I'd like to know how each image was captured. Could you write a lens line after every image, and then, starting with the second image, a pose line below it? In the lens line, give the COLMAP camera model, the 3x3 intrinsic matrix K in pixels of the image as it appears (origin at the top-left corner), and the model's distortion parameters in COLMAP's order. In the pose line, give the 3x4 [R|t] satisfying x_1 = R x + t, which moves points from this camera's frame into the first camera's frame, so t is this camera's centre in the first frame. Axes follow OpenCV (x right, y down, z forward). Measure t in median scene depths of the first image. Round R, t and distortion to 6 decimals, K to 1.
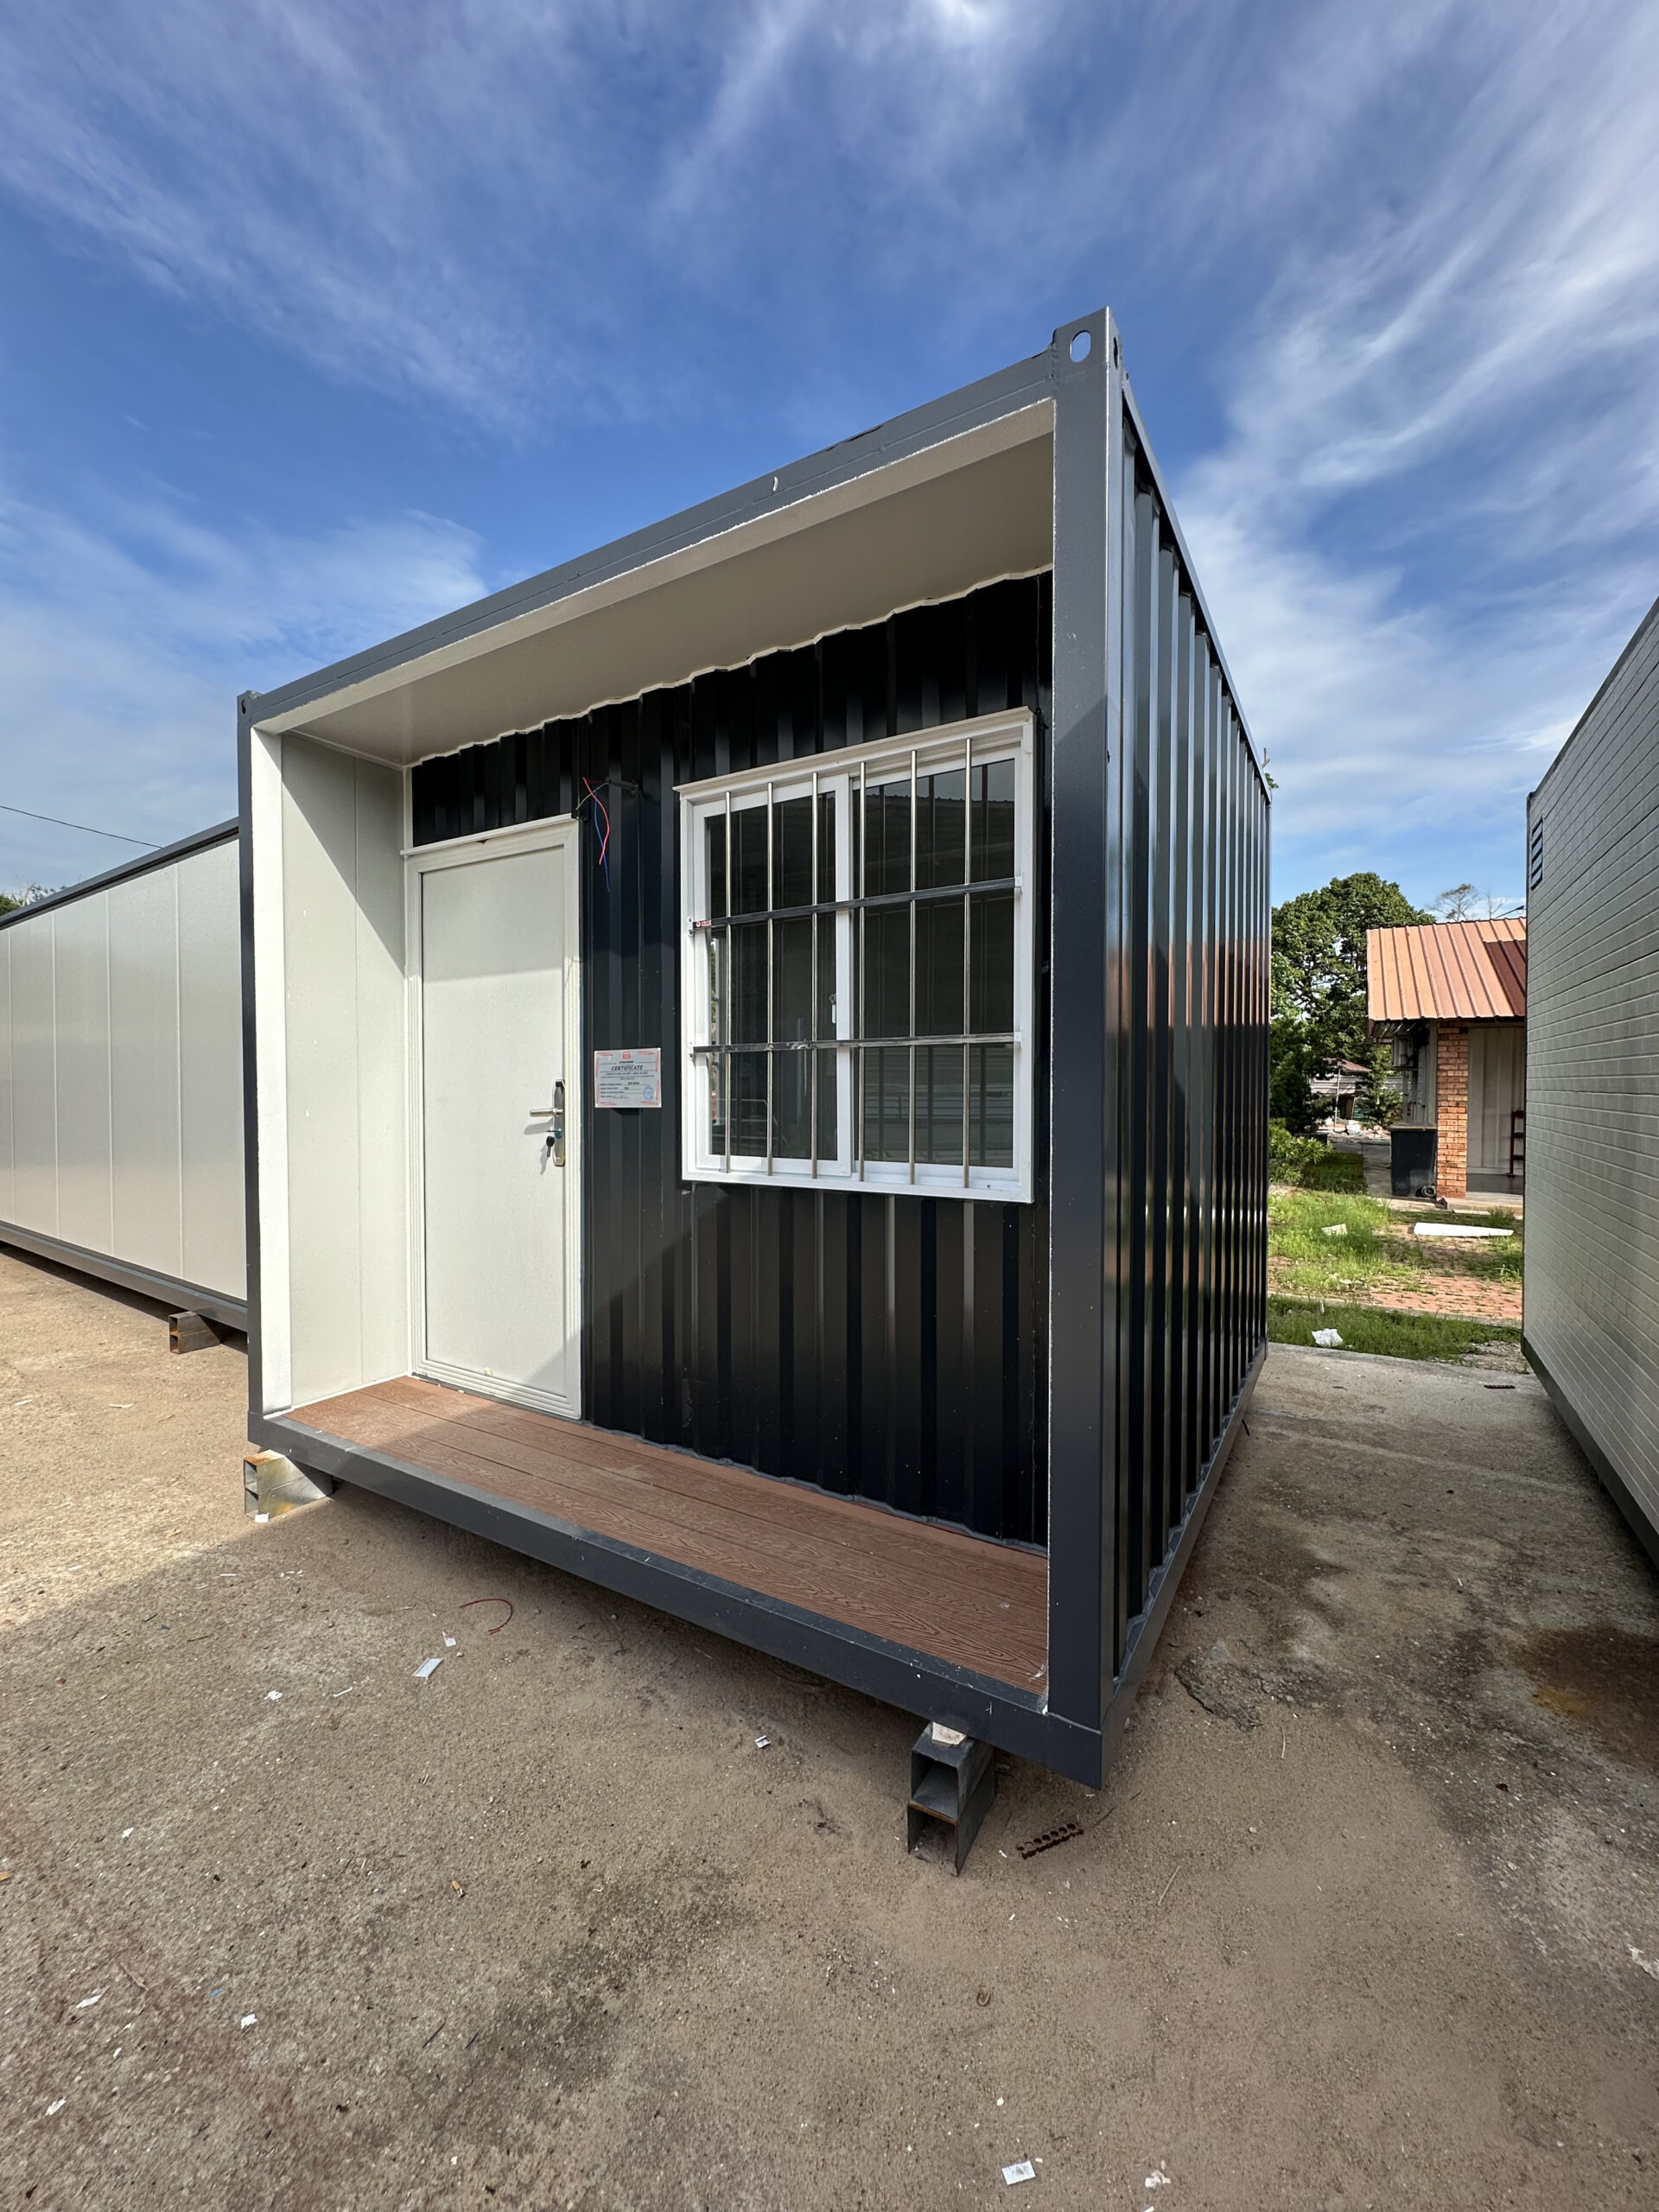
lens RADIAL K [[884.5, 0, 828.1], [0, 884.5, 1100.9], [0, 0, 1]] dist [-0.001878, 0.000463]
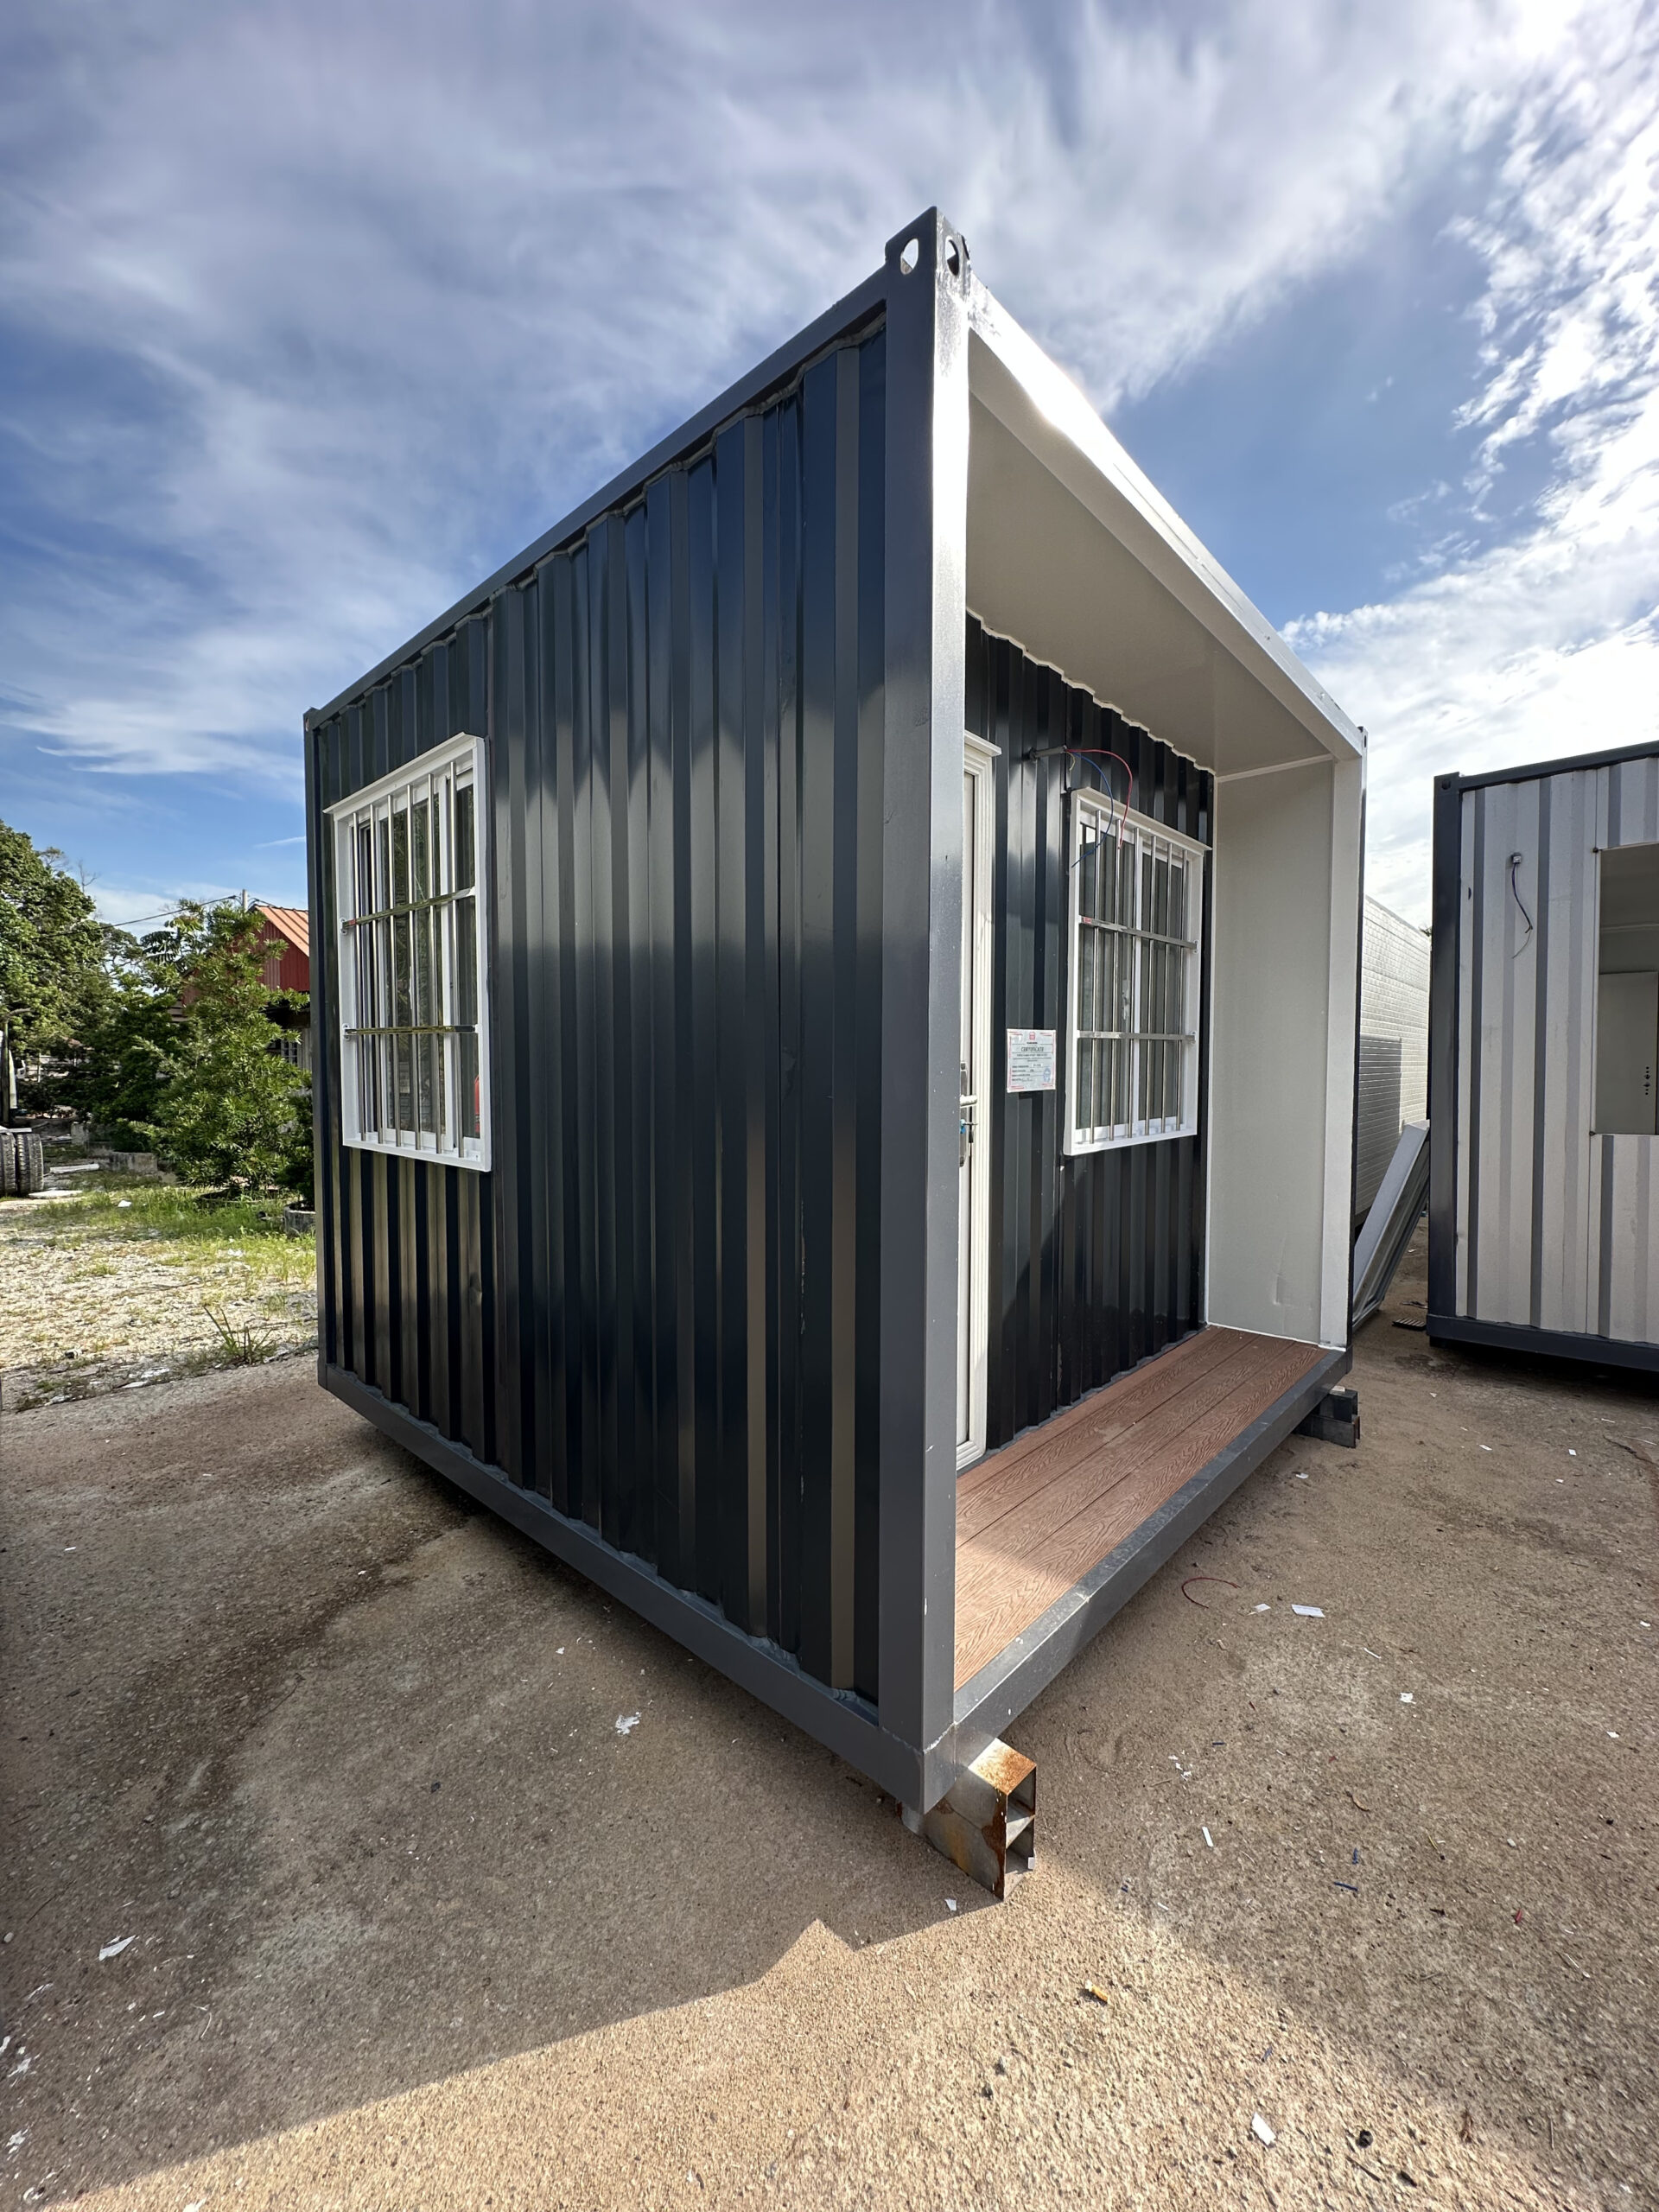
lens RADIAL K [[886.2, 0, 830.1], [0, 886.2, 1099.6], [0, 0, 1]] dist [-0.002433, 0.000694]
pose [[0.193208, -0.040513, 0.980321, -1.341282], [0.017507, 0.999130, 0.037840, -0.025558], [-0.981002, 0.009852, 0.193749, 1.141681]]
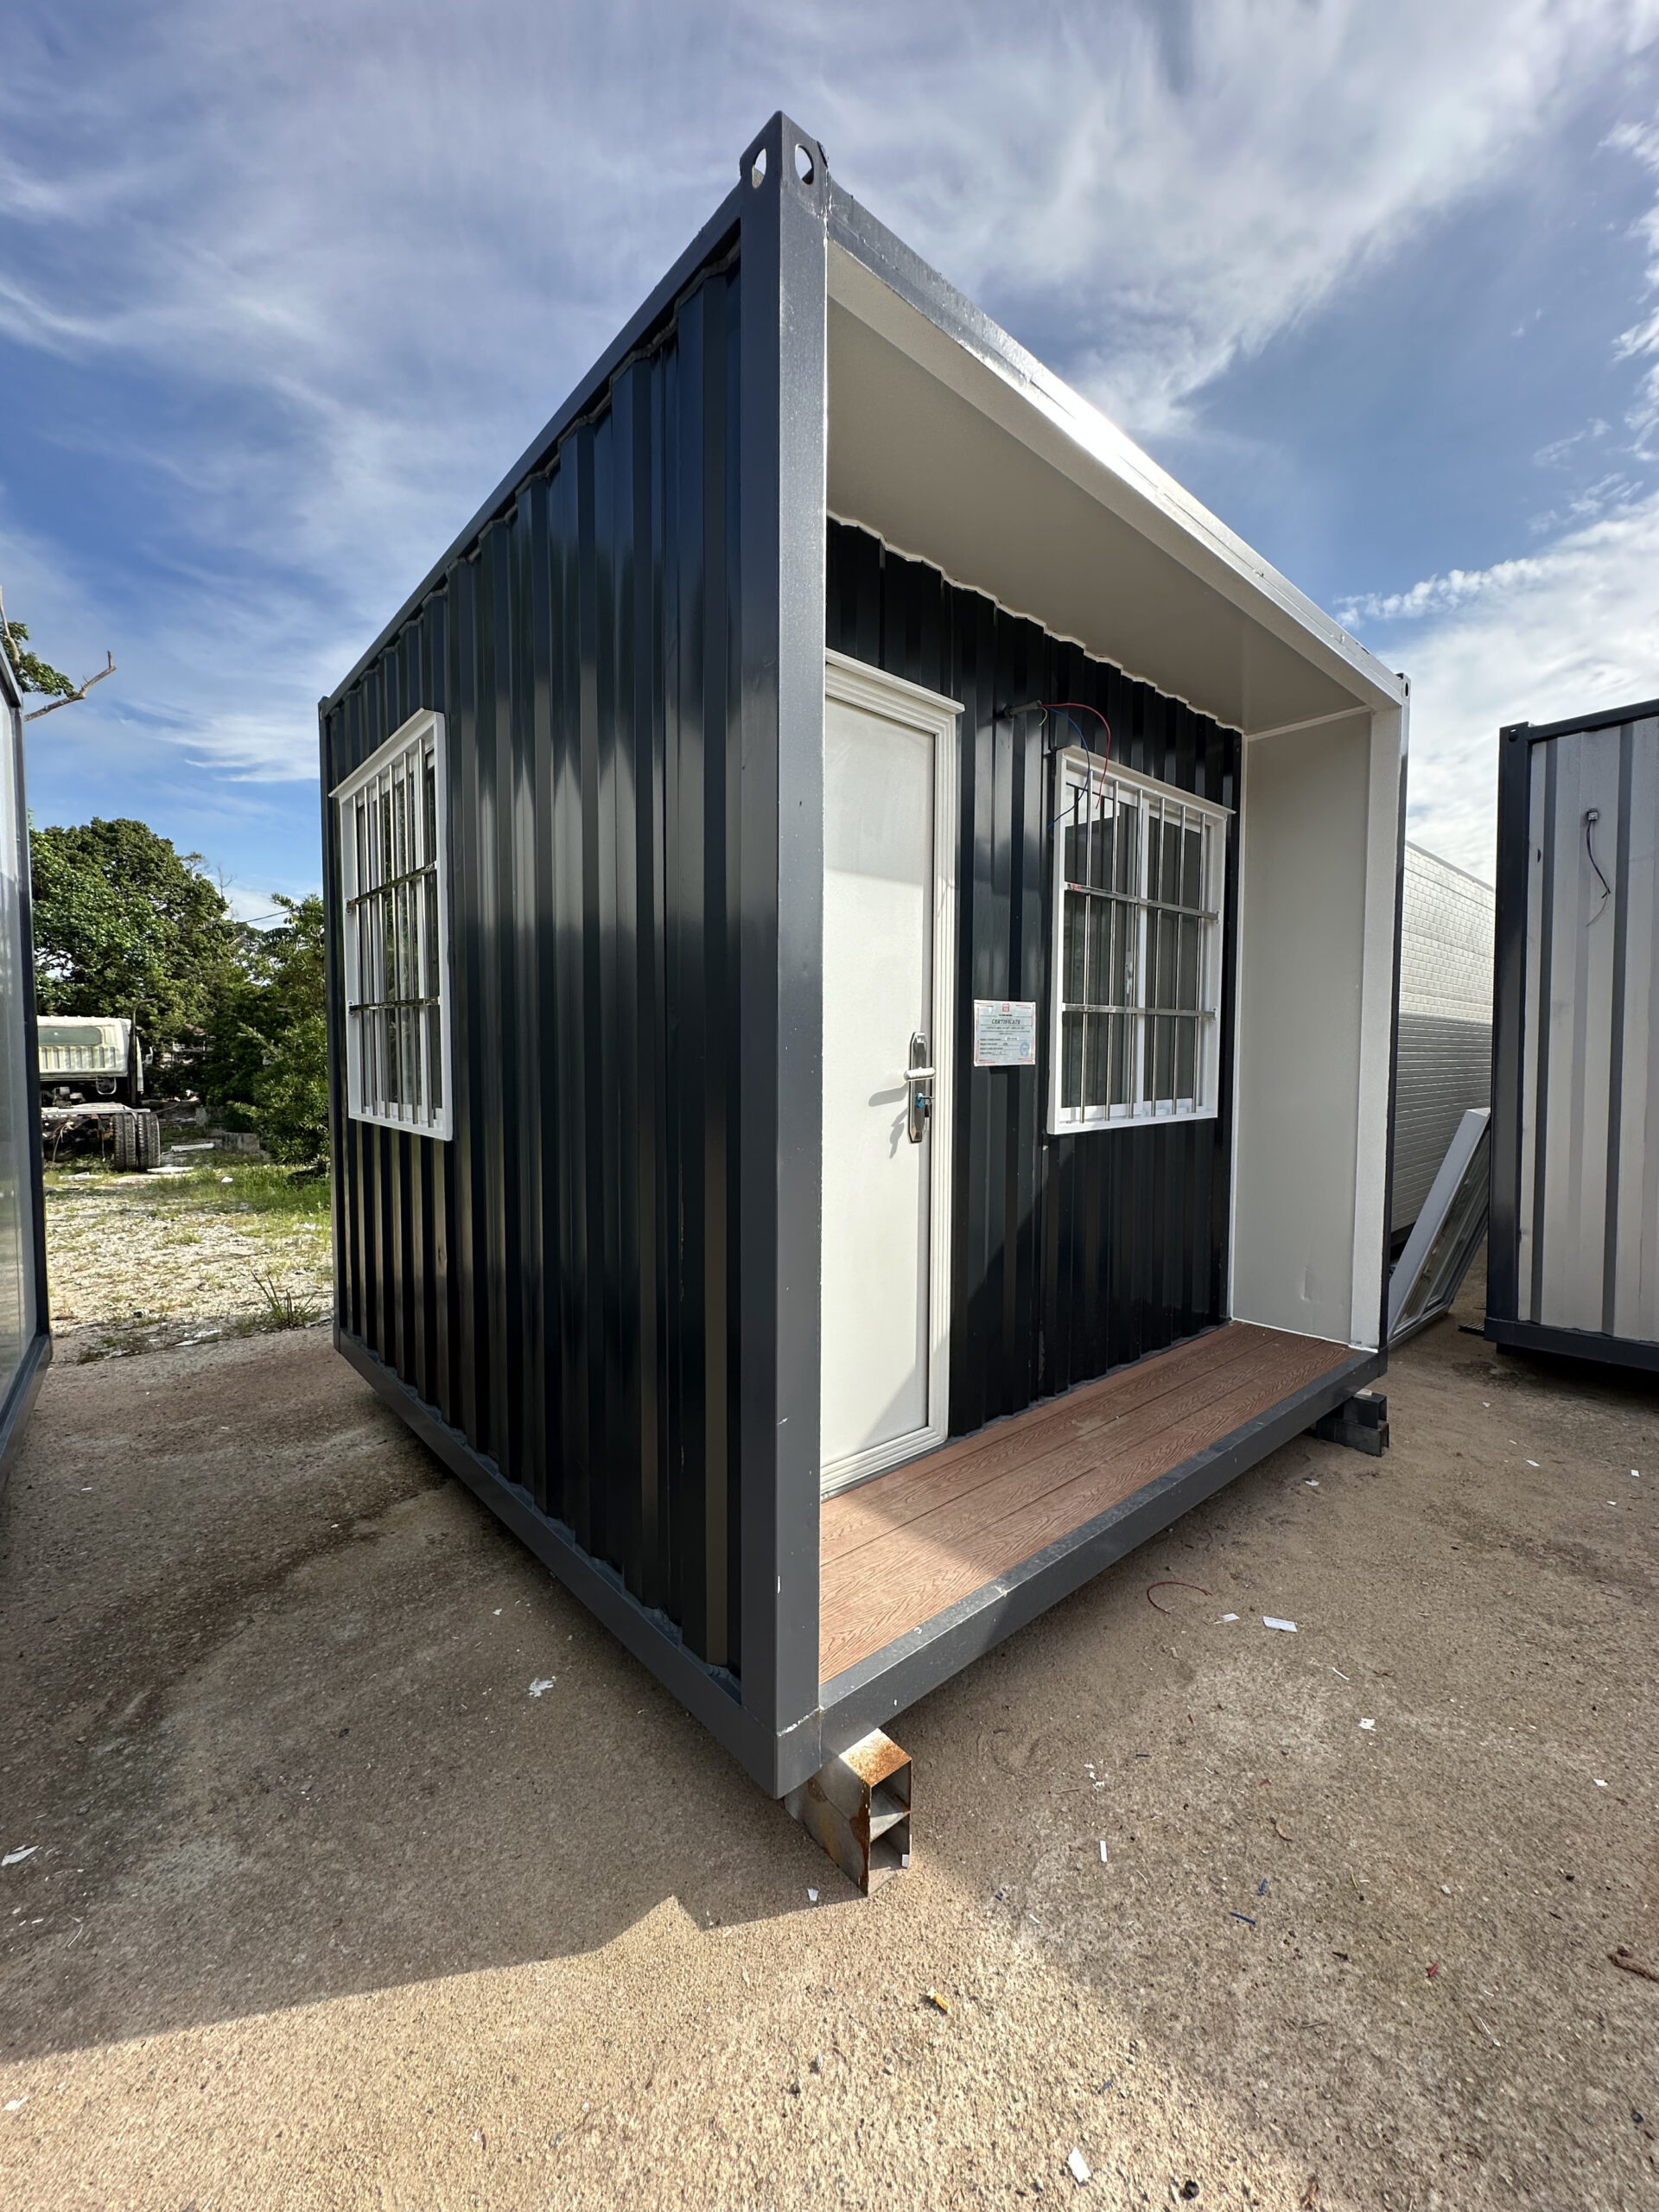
lens RADIAL K [[888.6, 0, 830.2], [0, 888.6, 1099.7], [0, 0, 1]] dist [-0.002718, 0.000771]
pose [[0.293526, -0.048110, 0.954740, -1.285562], [0.014671, 0.998842, 0.045822, -0.001972], [-0.955838, 0.000557, 0.293892, 1.002808]]
